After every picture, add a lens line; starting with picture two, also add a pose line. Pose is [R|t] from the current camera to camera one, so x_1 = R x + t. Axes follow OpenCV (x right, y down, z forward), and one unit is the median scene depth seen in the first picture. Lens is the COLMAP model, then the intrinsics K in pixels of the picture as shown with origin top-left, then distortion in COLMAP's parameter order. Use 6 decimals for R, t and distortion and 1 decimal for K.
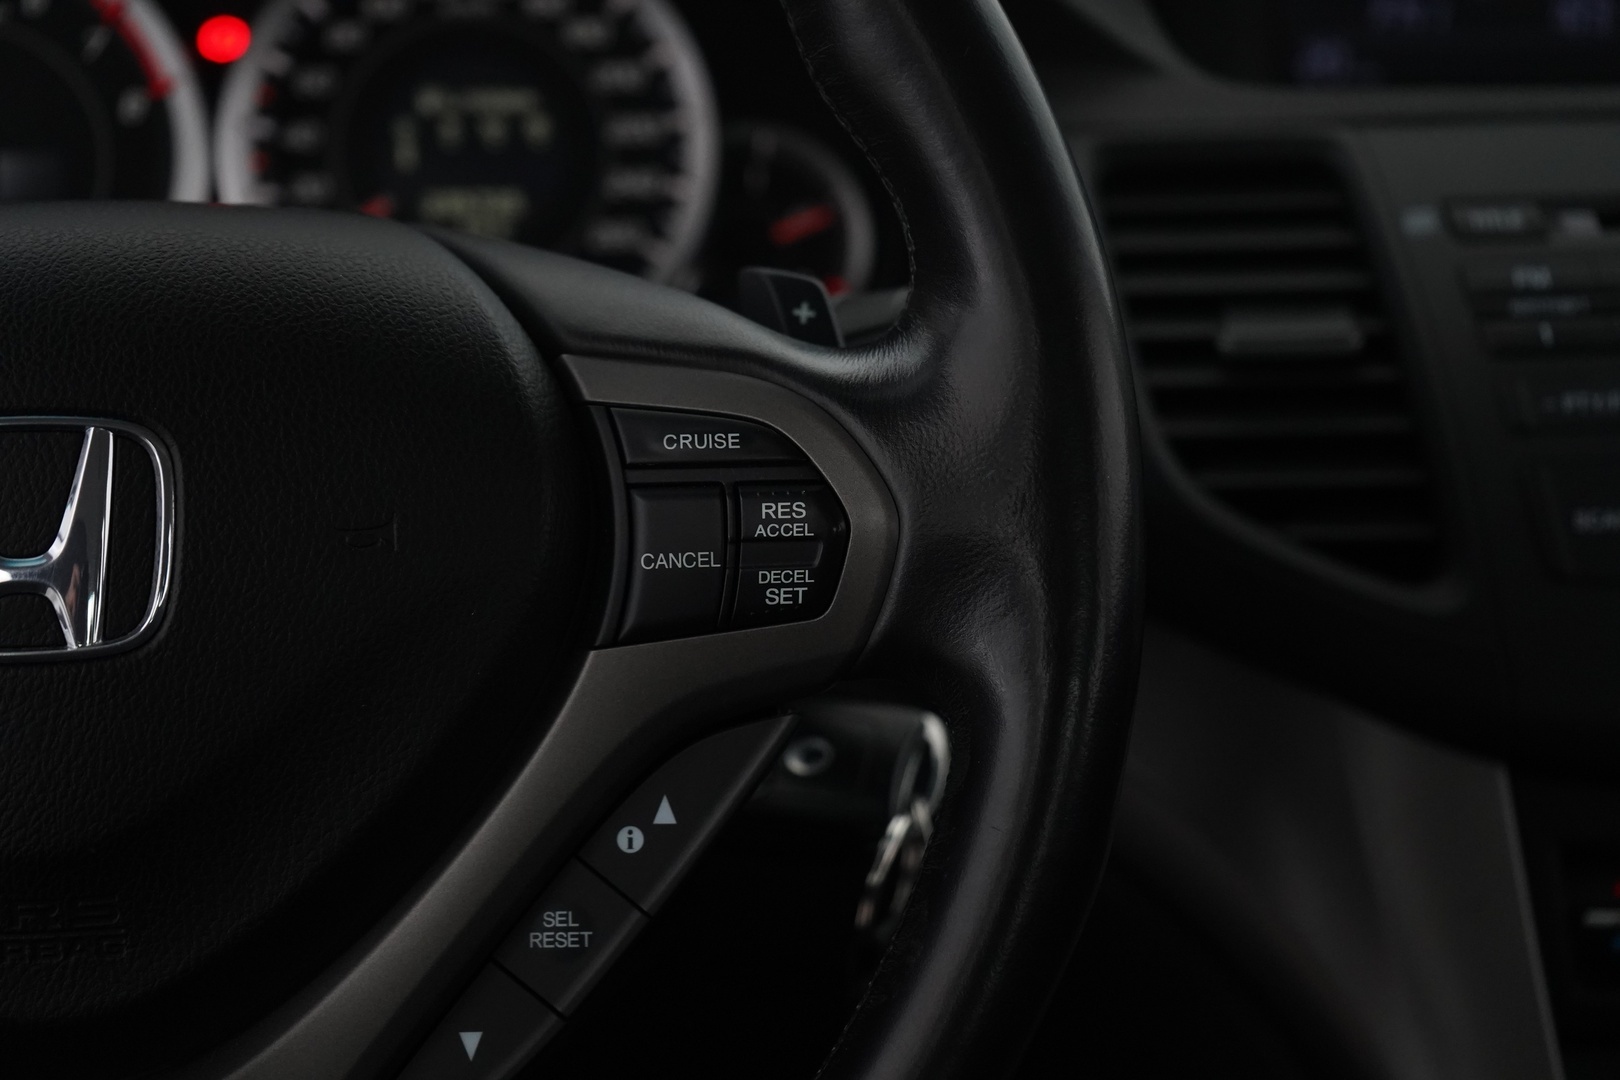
lens RADIAL K [[3093.1, 0, 818.7], [0, 3093.1, 538.7], [0, 0, 1]] dist [-0.019102, 0.000000]
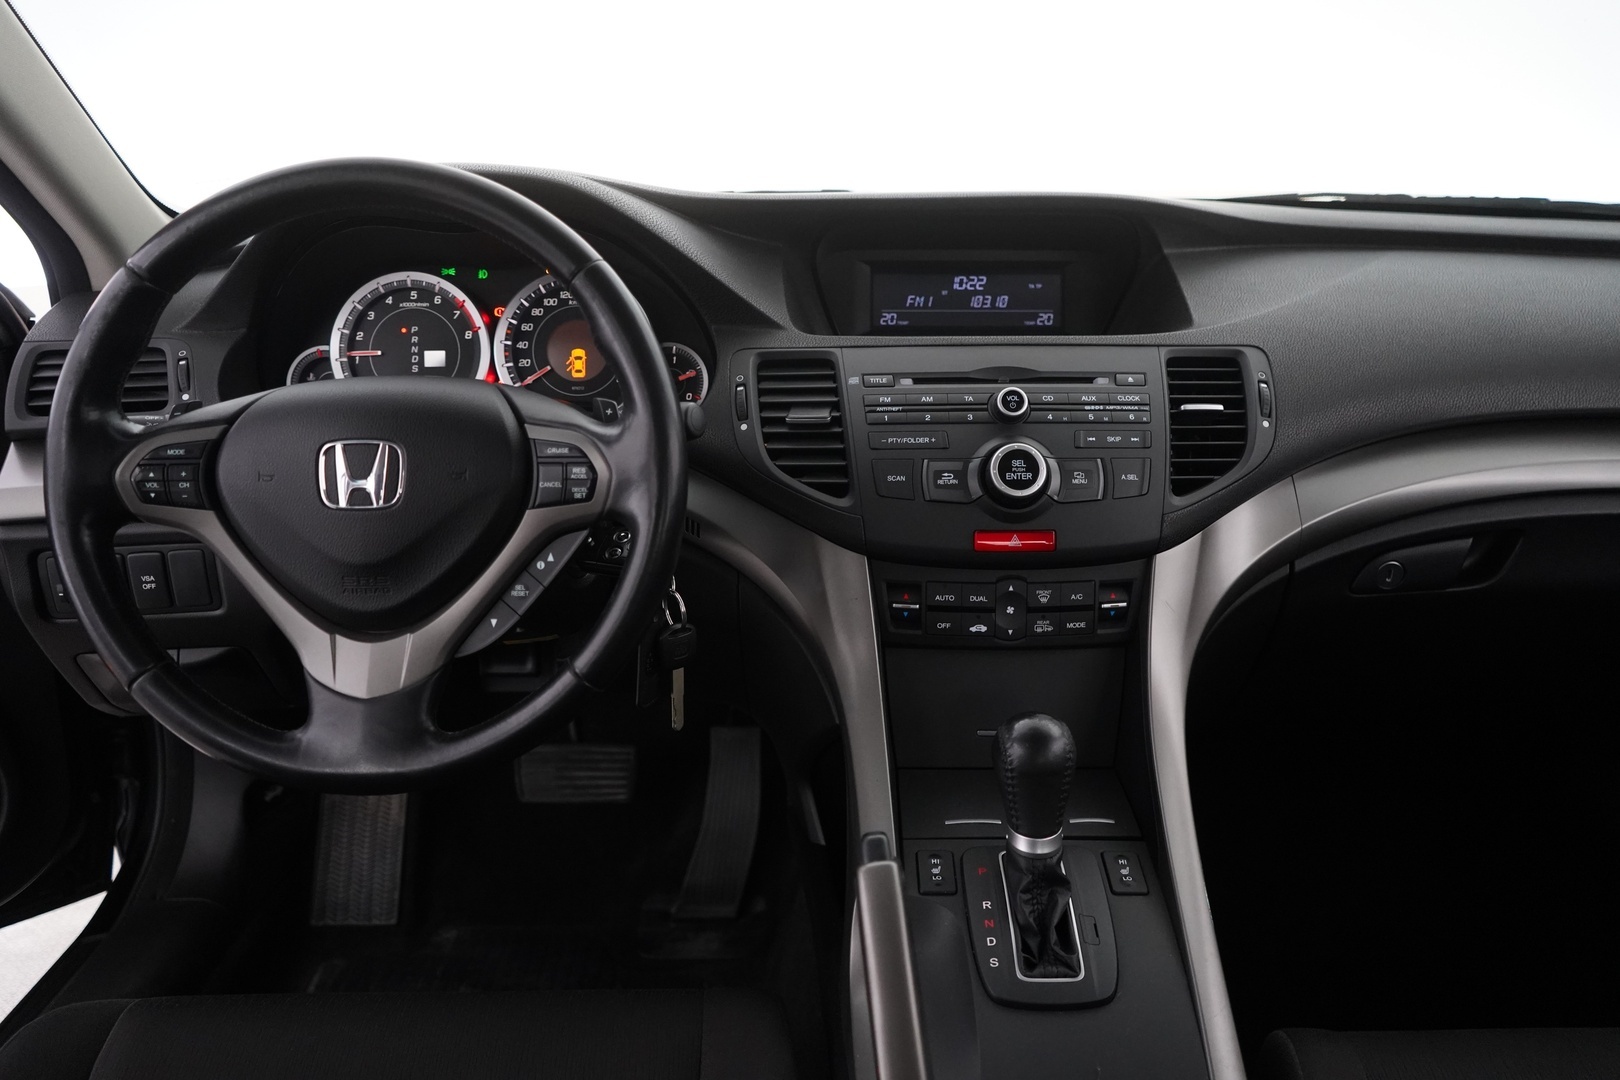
lens RADIAL K [[1319.6, 0, 811.0], [0, 1319.6, 538.0], [0, 0, 1]] dist [-0.009701, 0.012740]
pose [[0.995386, 0.022820, -0.093195, 0.289951], [-0.018769, 0.998850, 0.044114, -0.002932], [0.094095, -0.042162, 0.994670, -0.334962]]
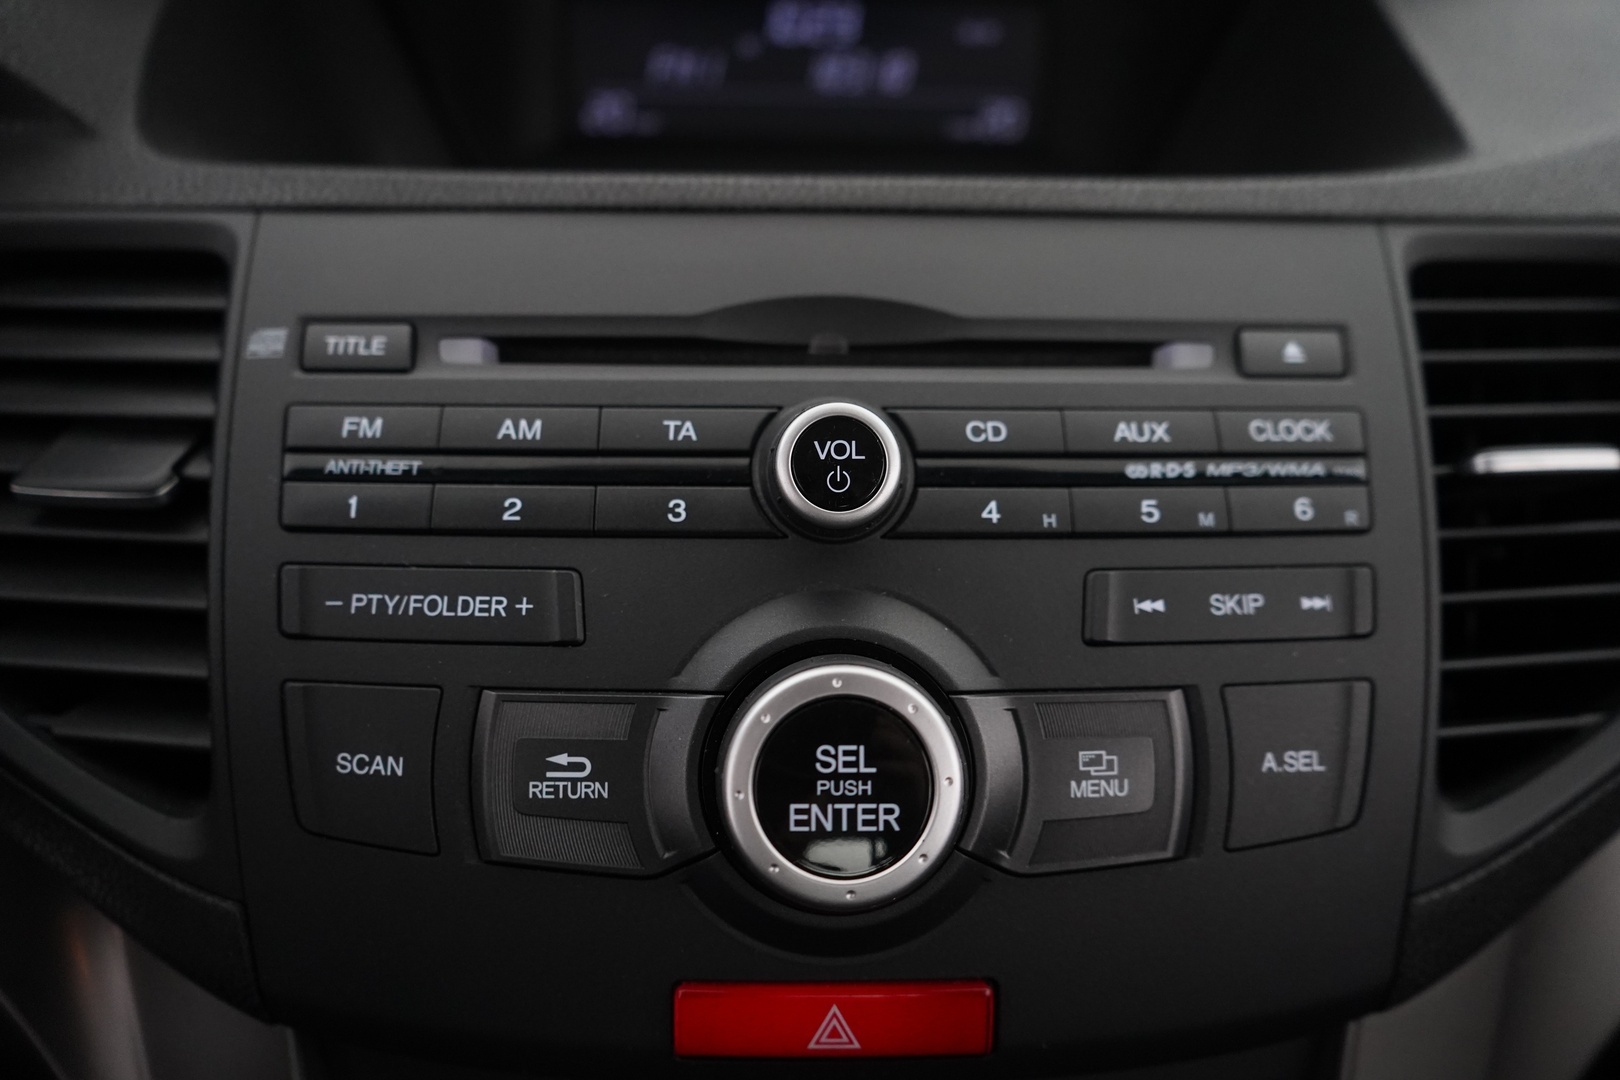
lens RADIAL K [[1319.6, 0, 820.2], [0, 1319.6, 535.6], [0, 0, 1]] dist [-0.009701, 0.012740]
pose [[0.997593, 0.040742, -0.056107, 0.378840], [-0.029865, 0.982733, 0.182601, -0.125697], [0.062578, -0.180486, 0.981585, 0.681182]]
